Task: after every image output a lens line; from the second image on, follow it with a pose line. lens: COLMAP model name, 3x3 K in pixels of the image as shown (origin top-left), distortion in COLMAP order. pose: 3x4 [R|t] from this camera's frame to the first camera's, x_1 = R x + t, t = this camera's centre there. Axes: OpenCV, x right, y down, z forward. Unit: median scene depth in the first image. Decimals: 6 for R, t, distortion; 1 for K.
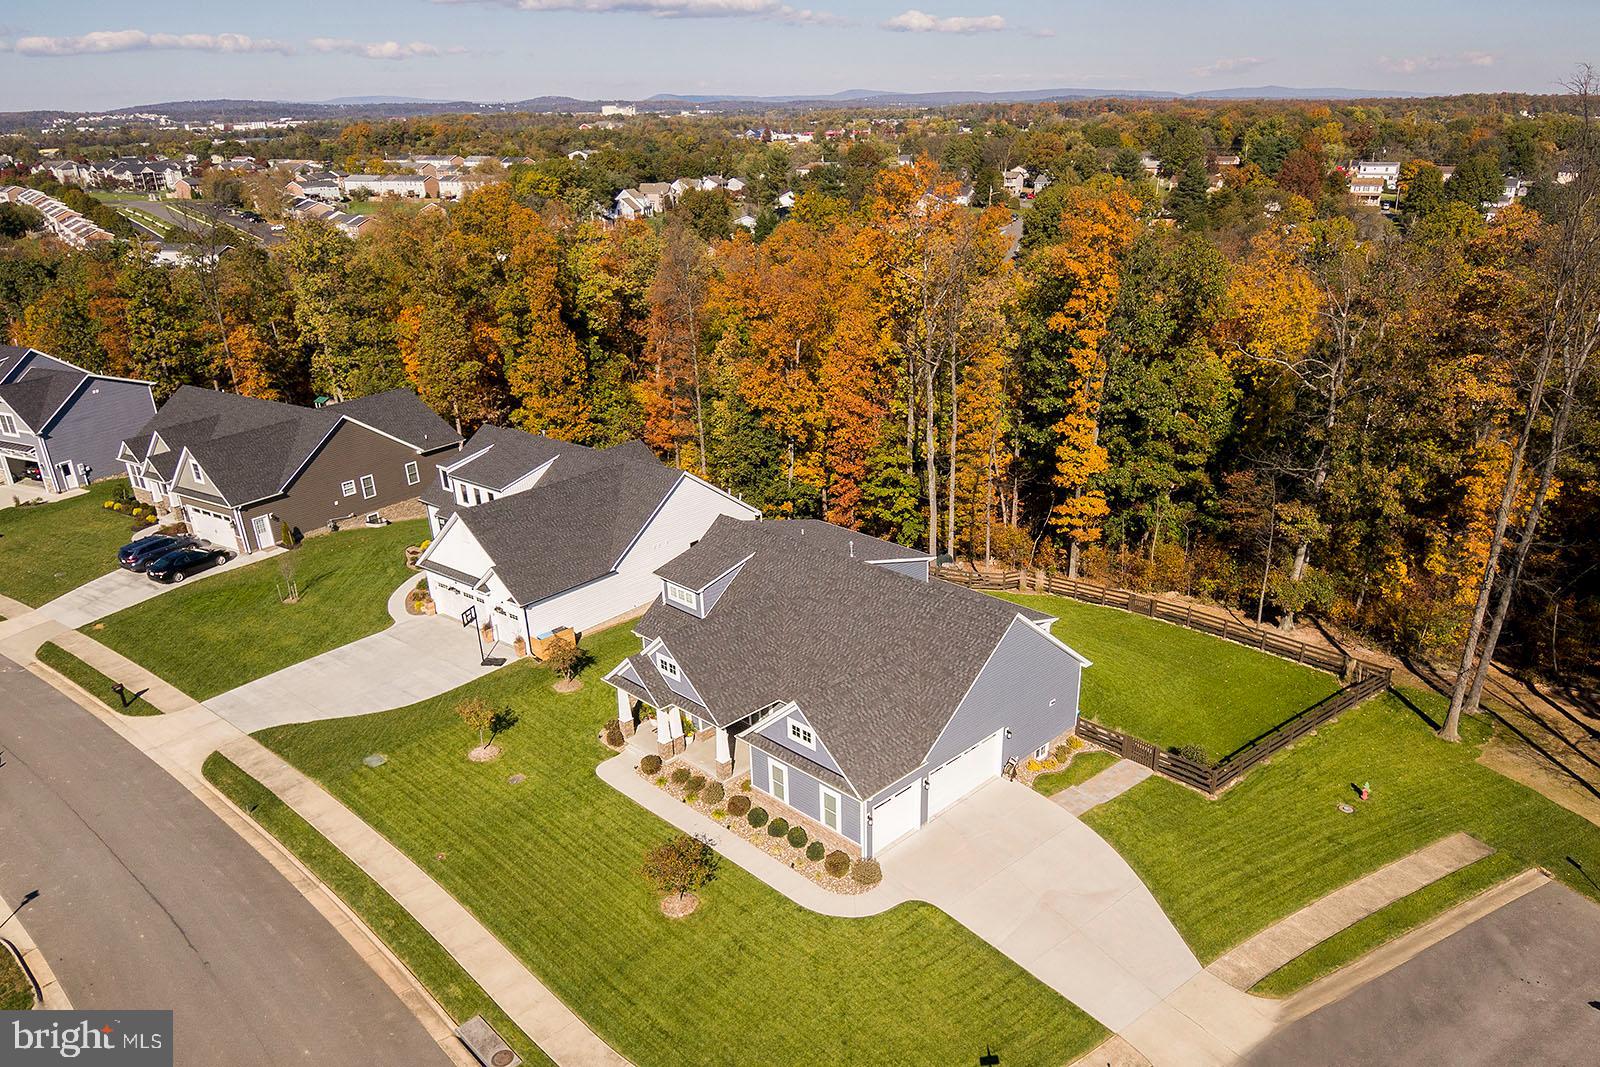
lens RADIAL K [[1079.2, 0, 862.9], [0, 1079.2, 533.6], [0, 0, 1]] dist [0.061241, -0.112682]
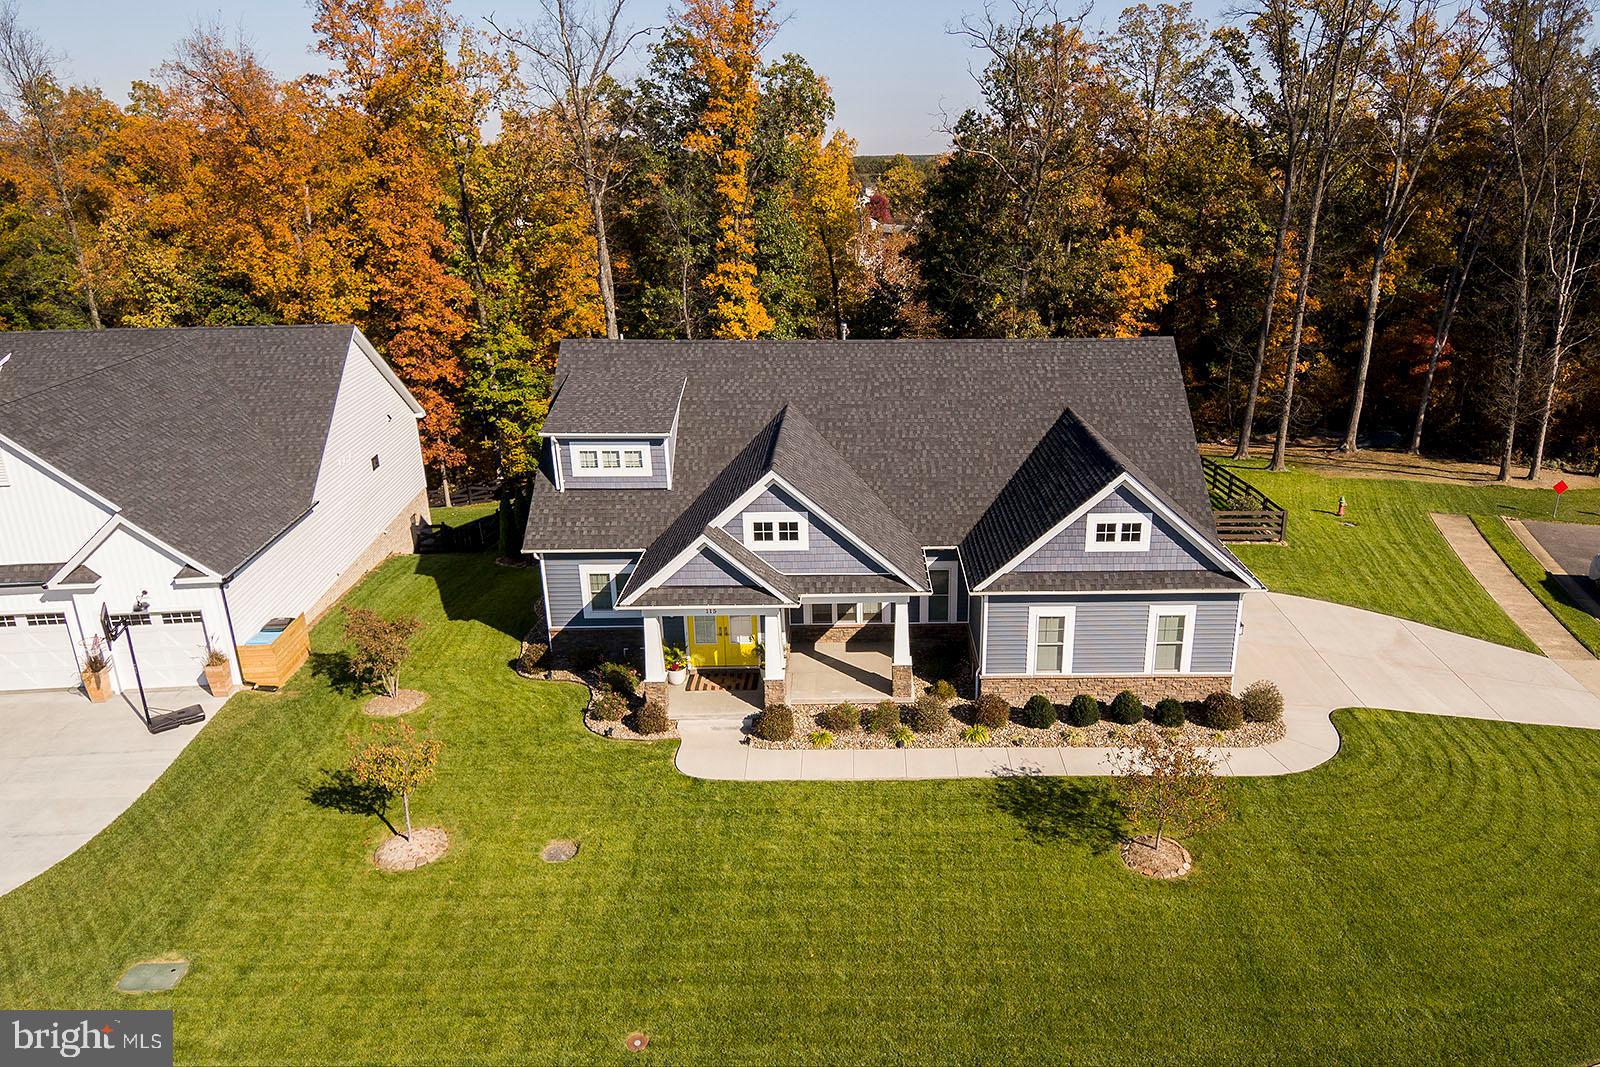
lens RADIAL K [[1079.2, 0, 862.9], [0, 1079.2, 533.6], [0, 0, 1]] dist [0.061241, -0.112682]
pose [[0.715289, -0.214172, 0.665200, -0.486809], [0.237573, 0.969710, 0.056751, 0.100478], [-0.657206, 0.117441, 0.744505, 0.552204]]
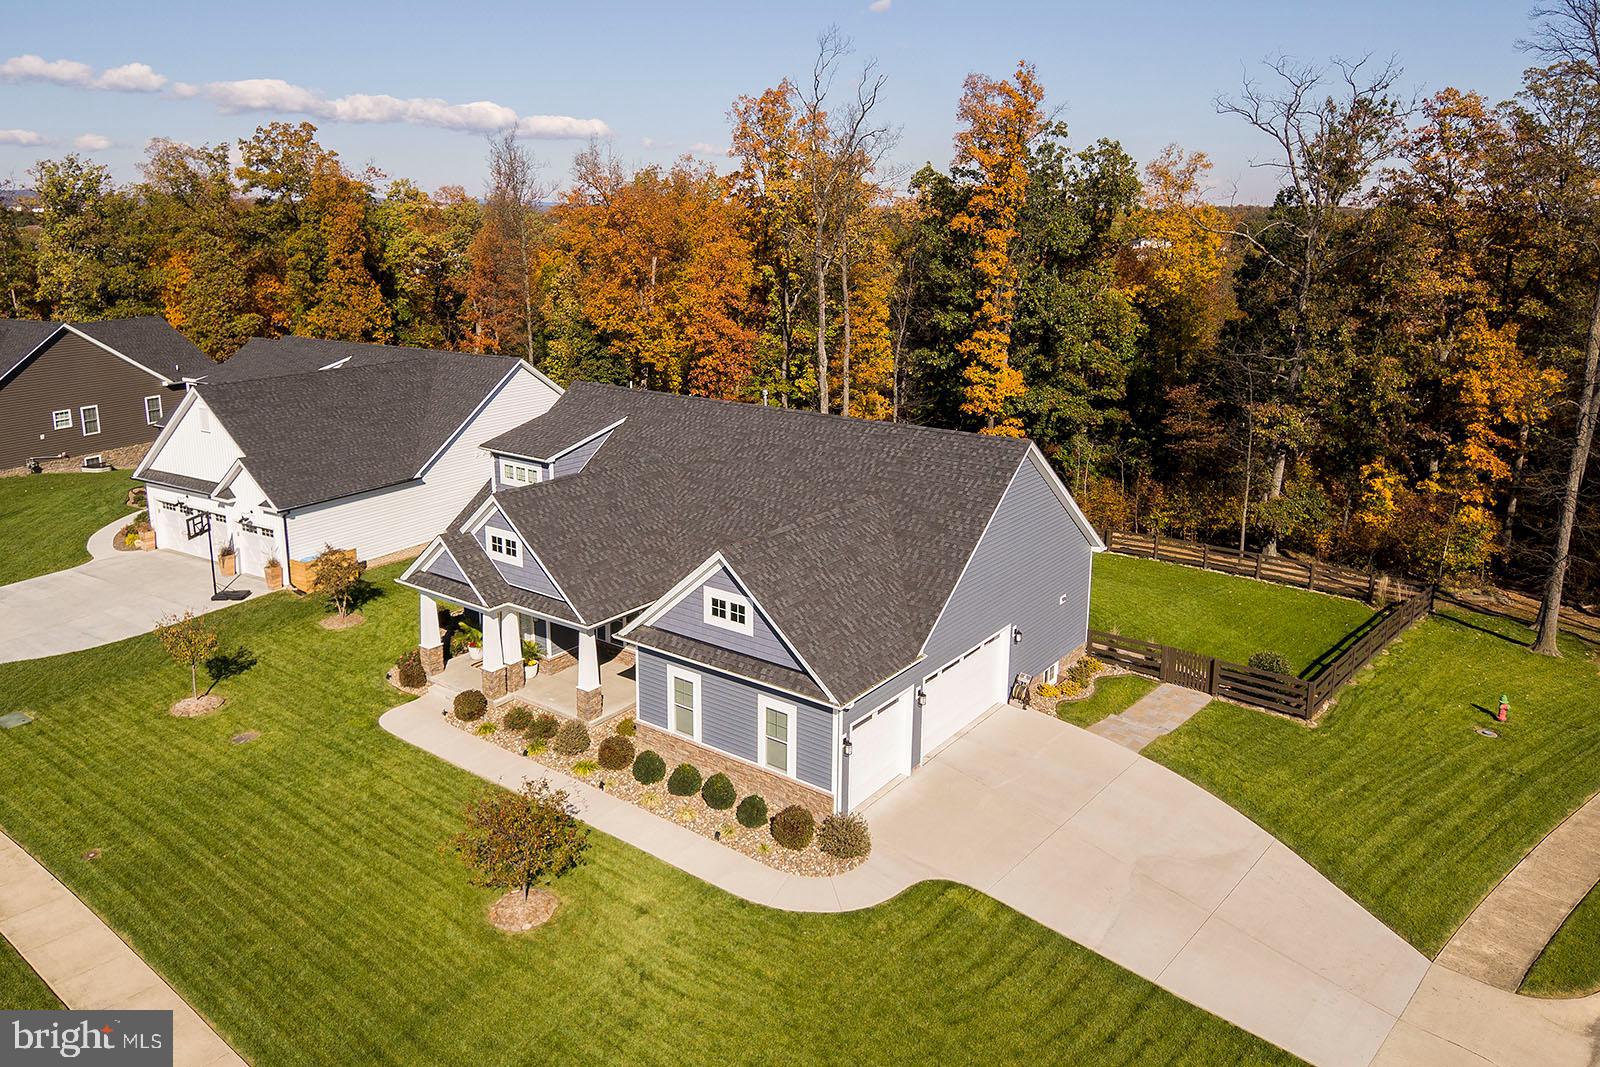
lens RADIAL K [[1062.5, 0, 795.8], [0, 1062.5, 391.7], [0, 0, 1]] dist [0.069319, -0.098717]
pose [[0.993351, -0.001289, 0.115115, -0.075973], [0.024460, 0.979471, -0.200098, 0.159416], [-0.112494, 0.201583, 0.972990, 0.322007]]
